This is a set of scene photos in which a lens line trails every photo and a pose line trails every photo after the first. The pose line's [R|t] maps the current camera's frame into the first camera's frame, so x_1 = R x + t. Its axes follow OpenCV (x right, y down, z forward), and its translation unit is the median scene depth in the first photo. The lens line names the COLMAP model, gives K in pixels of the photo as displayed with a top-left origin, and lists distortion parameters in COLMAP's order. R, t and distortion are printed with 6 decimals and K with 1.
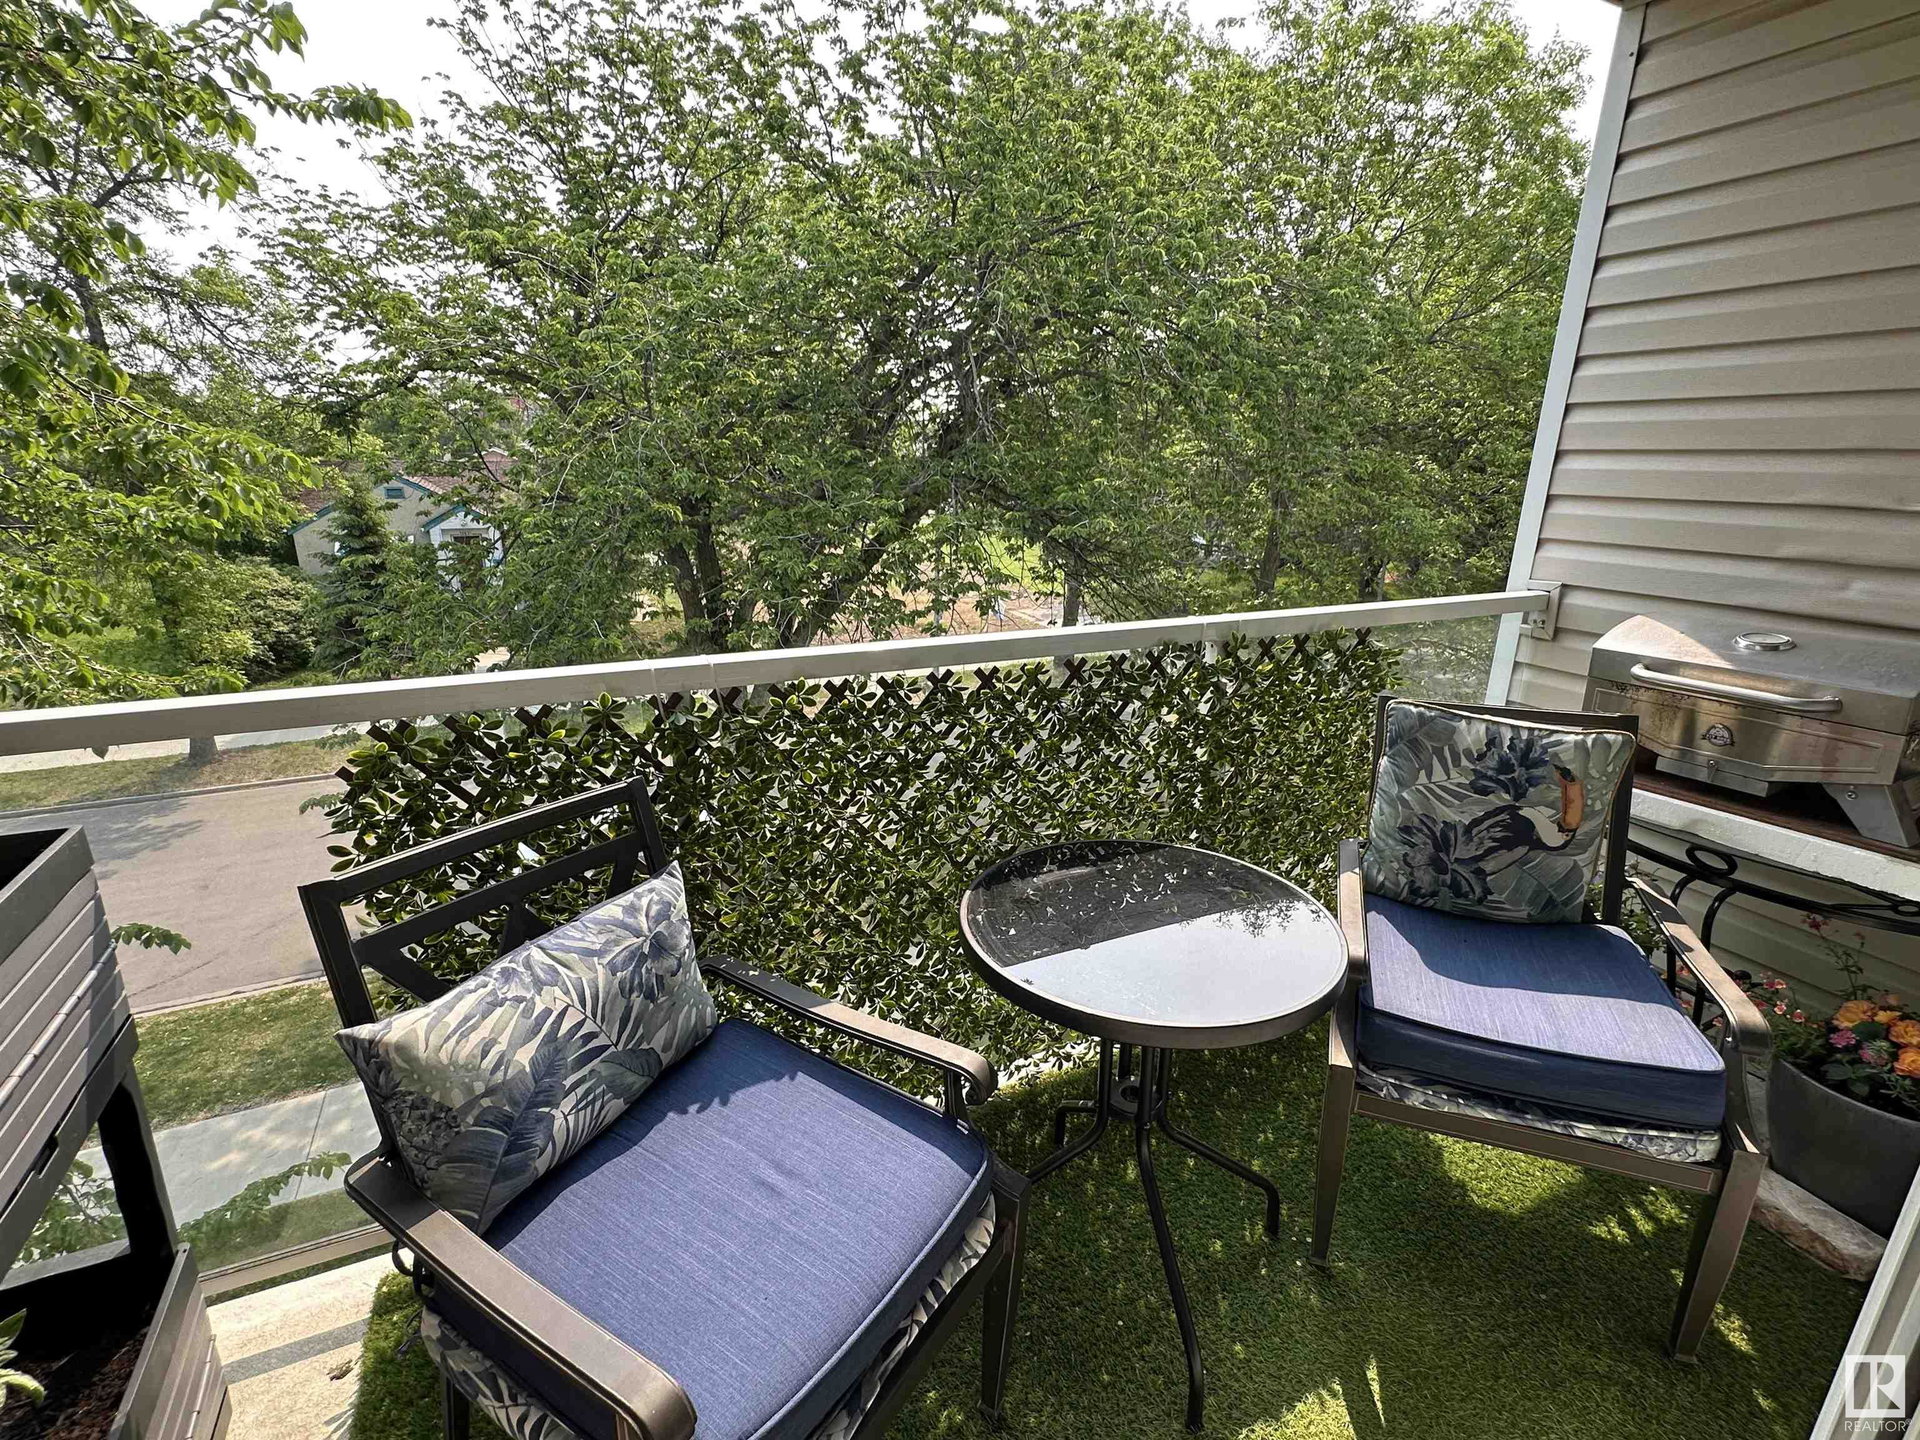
lens RADIAL K [[896.8, 0, 951.6], [0, 896.8, 723.6], [0, 0, 1]] dist [-0.002839, 0.000289]
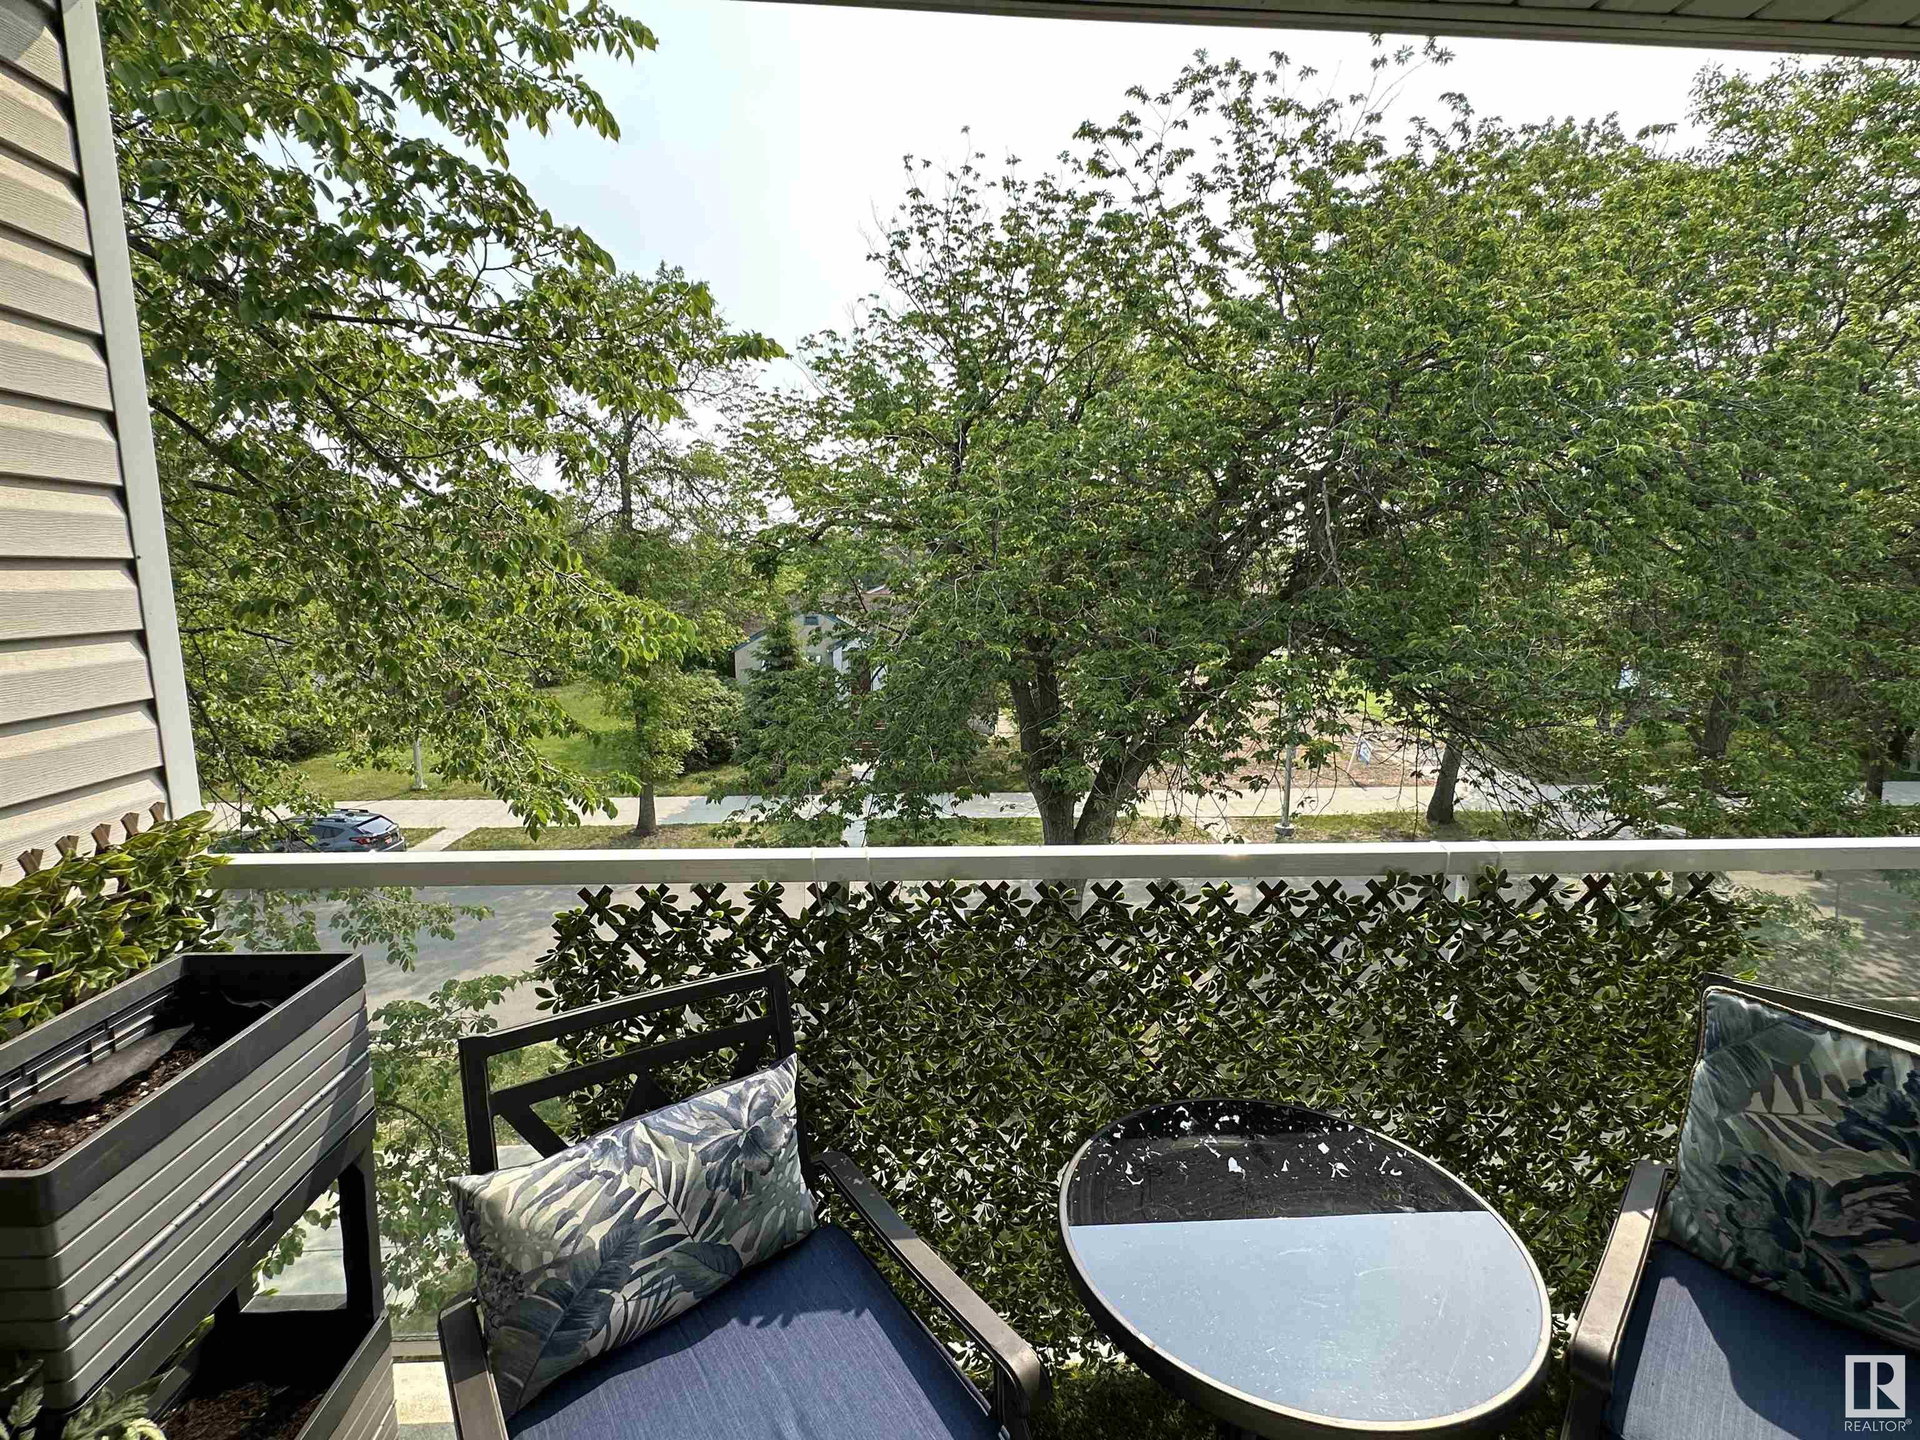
lens RADIAL K [[896.8, 0, 963.1], [0, 896.8, 715.3], [0, 0, 1]] dist [-0.002839, 0.000289]
pose [[0.925832, 0.050776, -0.374509, 0.175417], [-0.104245, 0.986802, -0.123914, -0.090776], [0.363274, 0.153764, 0.918906, 0.042126]]
